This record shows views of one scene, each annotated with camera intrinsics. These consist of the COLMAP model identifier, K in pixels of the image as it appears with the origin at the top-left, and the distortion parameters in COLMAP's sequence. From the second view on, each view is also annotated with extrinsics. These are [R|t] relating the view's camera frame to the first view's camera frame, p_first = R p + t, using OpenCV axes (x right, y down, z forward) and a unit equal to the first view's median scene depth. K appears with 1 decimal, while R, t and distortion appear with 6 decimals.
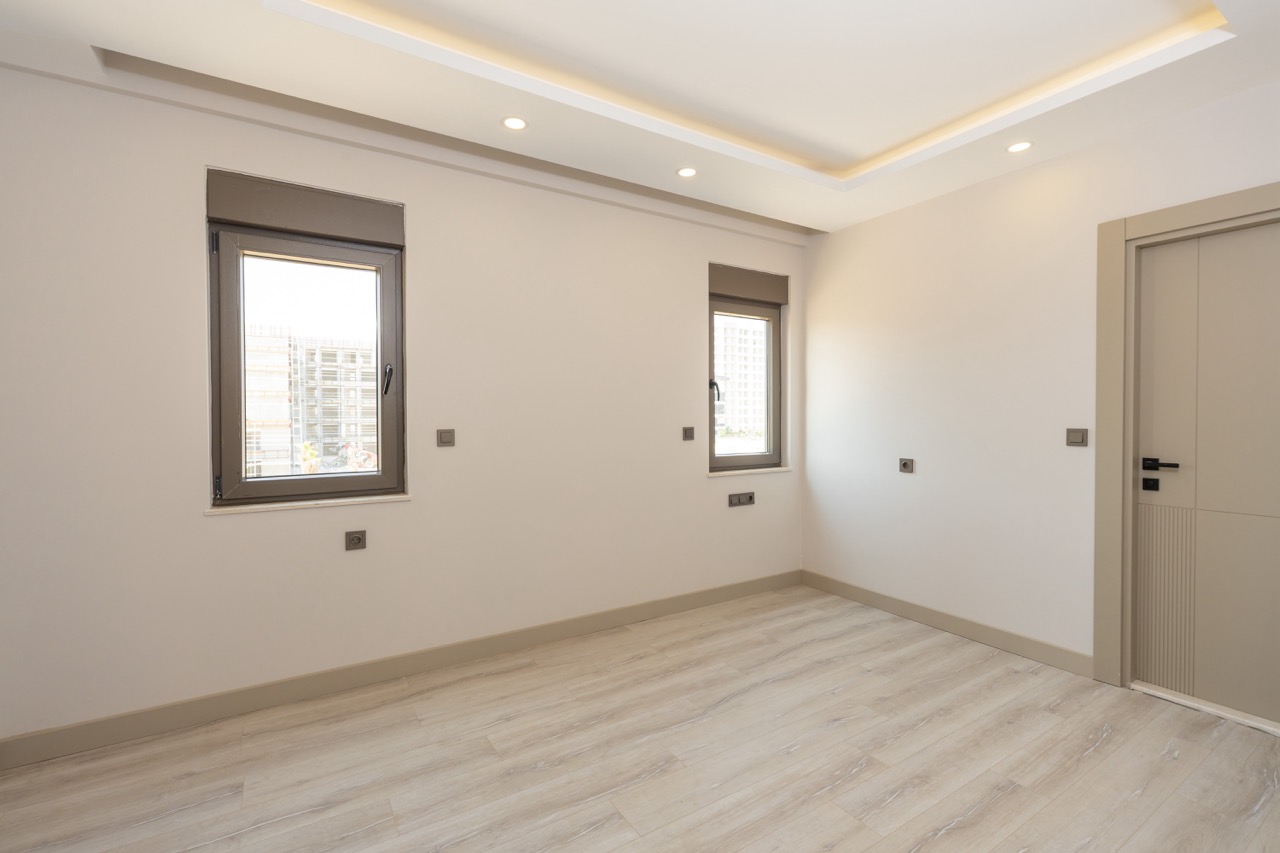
lens RADIAL K [[577.9, 0, 640.1], [0, 577.9, 426.6], [0, 0, 1]] dist [0.001215, -0.000043]
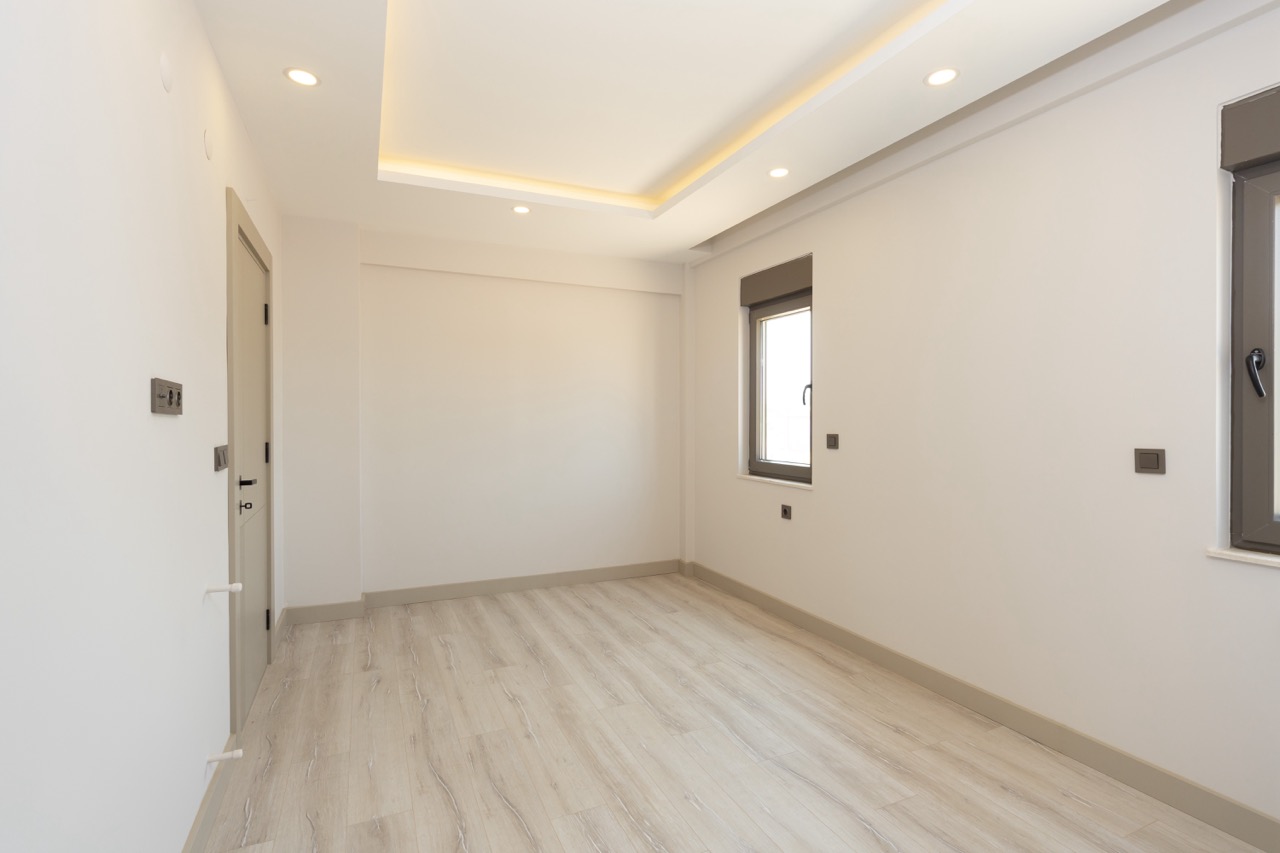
lens RADIAL K [[619.6, 0, 639.8], [0, 619.6, 419.7], [0, 0, 1]] dist [-0.000039, 0.000214]
pose [[-0.159995, 0.008451, -0.987082, 1.082526], [-0.017542, 0.999781, 0.011403, -0.035898], [0.986962, 0.019139, -0.159812, 0.946169]]
